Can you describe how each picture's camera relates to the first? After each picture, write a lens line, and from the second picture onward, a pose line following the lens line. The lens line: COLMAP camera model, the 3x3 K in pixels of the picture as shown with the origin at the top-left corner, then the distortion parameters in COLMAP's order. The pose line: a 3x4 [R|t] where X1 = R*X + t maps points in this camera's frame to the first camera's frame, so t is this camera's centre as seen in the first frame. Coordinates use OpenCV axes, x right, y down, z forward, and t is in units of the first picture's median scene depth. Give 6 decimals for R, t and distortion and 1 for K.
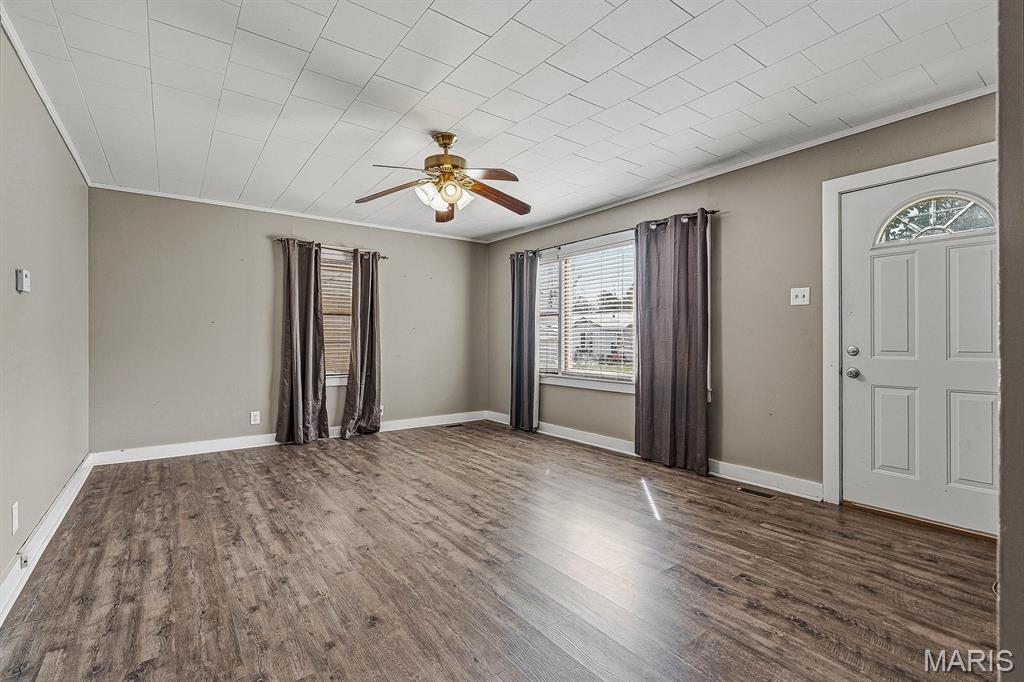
lens RADIAL K [[498.2, 0, 512.0], [0, 498.2, 341.0], [0, 0, 1]] dist [-0.000195, 0.000231]
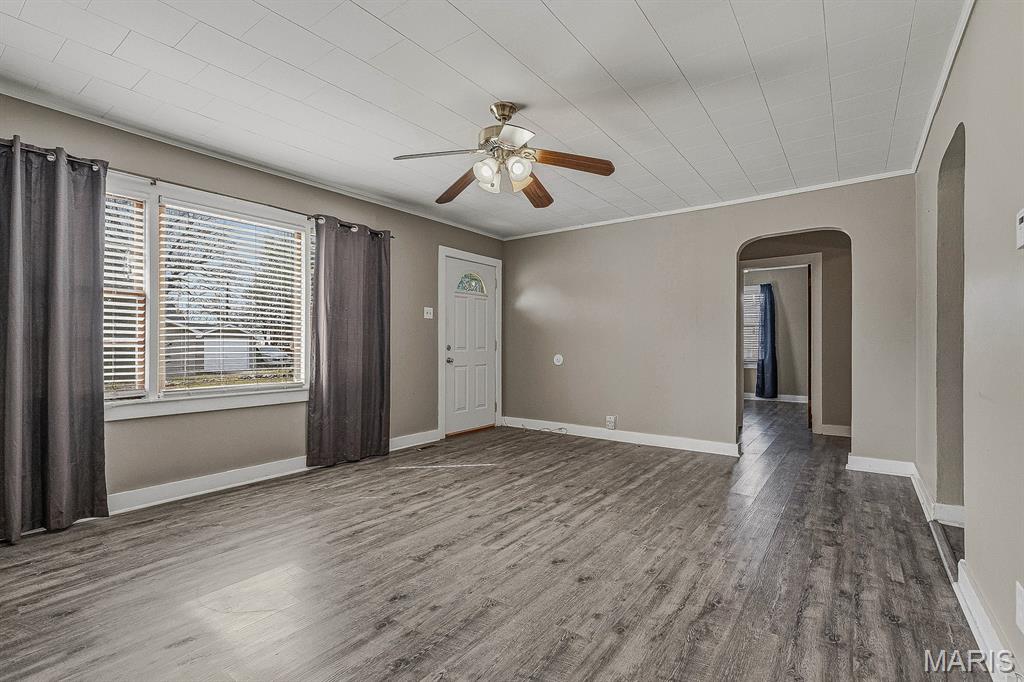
lens RADIAL K [[473.9, 0, 534.6], [0, 473.9, 341.2], [0, 0, 1]] dist [-0.001845, 0.000065]
pose [[-0.364363, 0.009130, 0.931212, -0.978363], [0.002396, 0.999958, -0.008867, 0.012260], [-0.931254, -0.001000, -0.364370, 1.318519]]
